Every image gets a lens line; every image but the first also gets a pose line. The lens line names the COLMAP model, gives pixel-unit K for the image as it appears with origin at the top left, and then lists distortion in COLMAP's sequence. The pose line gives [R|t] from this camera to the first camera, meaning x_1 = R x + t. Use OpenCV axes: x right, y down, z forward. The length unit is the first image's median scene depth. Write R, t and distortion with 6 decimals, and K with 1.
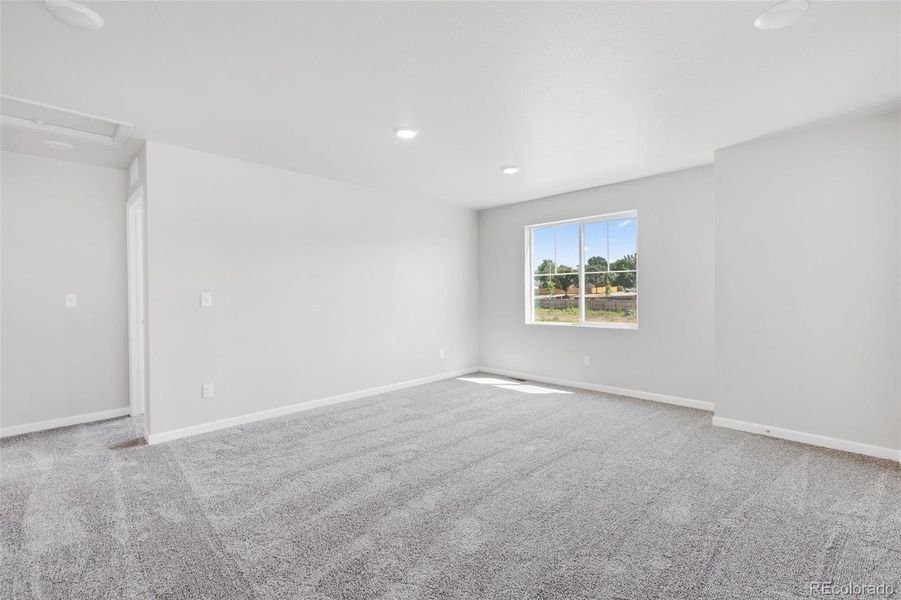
lens RADIAL K [[400.5, 0, 453.9], [0, 400.5, 297.1], [0, 0, 1]] dist [-0.000011, 0.000131]
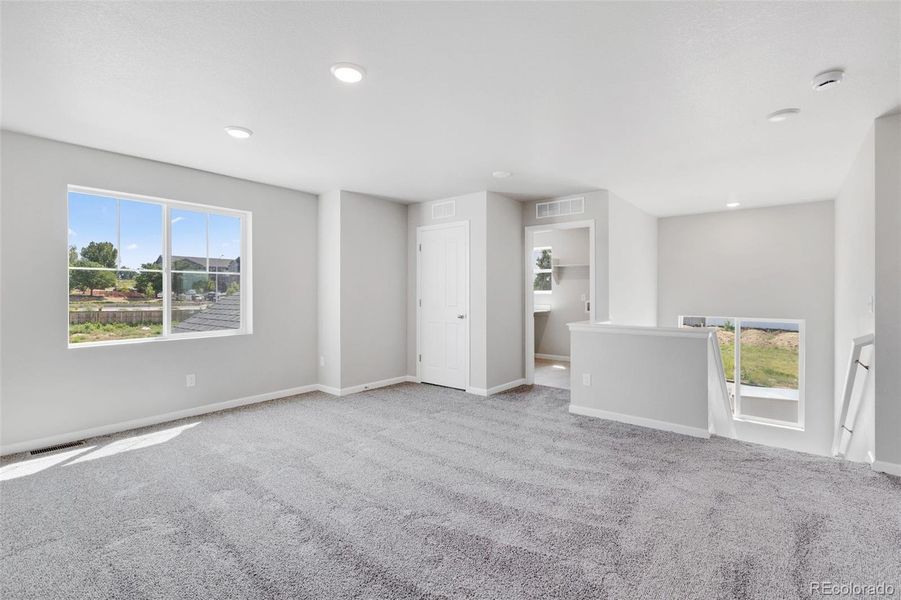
lens RADIAL K [[400.5, 0, 453.9], [0, 400.5, 297.1], [0, 0, 1]] dist [-0.000011, 0.000131]
pose [[-0.041015, -0.005106, 0.999145, -0.504929], [0.019640, 0.999790, 0.005915, -0.005792], [-0.998965, 0.019866, -0.040906, 0.493061]]
